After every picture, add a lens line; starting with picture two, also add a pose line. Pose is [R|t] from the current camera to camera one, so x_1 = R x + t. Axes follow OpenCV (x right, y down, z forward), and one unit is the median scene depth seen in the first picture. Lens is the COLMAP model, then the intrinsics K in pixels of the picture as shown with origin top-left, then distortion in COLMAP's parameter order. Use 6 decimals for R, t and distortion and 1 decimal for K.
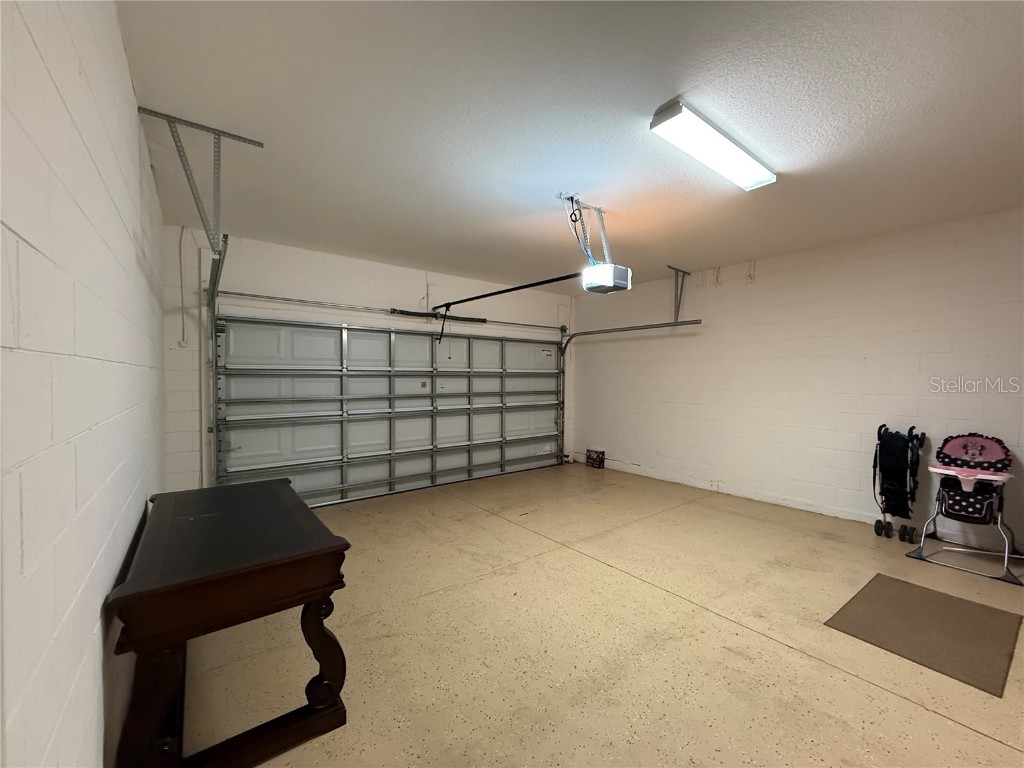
lens RADIAL K [[408.1, 0, 511.5], [0, 408.1, 384.9], [0, 0, 1]] dist [-0.002787, 0.000116]
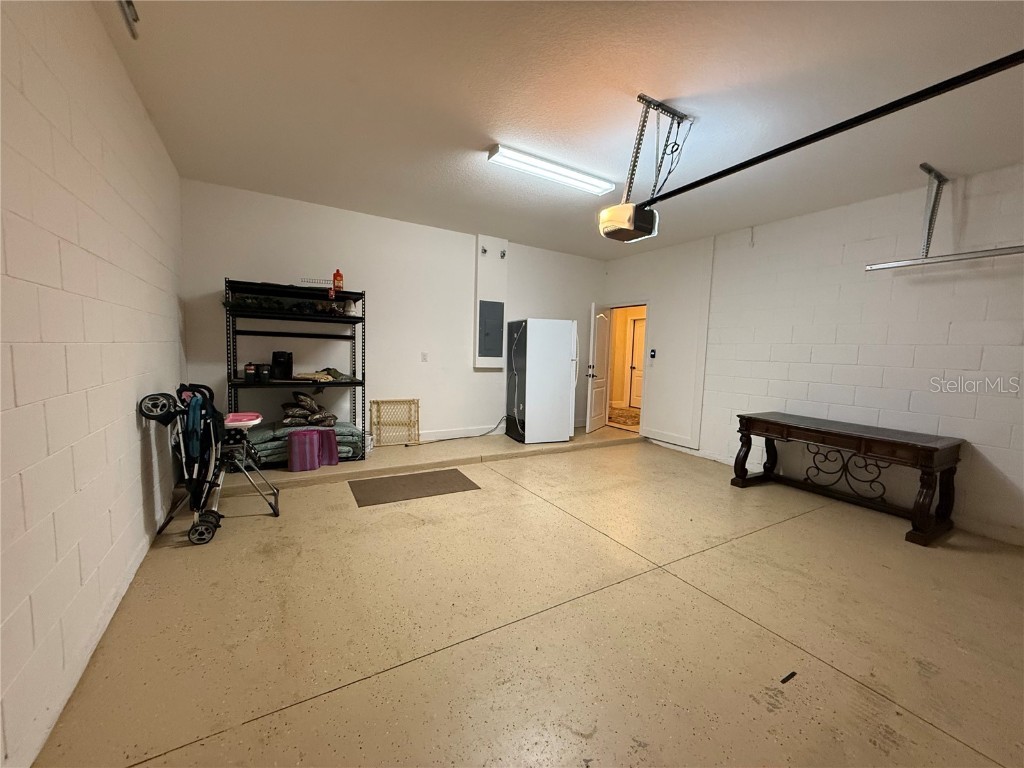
lens RADIAL K [[408.1, 0, 512.1], [0, 408.1, 386.9], [0, 0, 1]] dist [-0.002787, 0.000116]
pose [[-0.993070, -0.050314, 0.106208, 0.379971], [-0.038388, 0.993025, 0.111482, 0.002907], [-0.111076, 0.106632, -0.988075, 1.955291]]
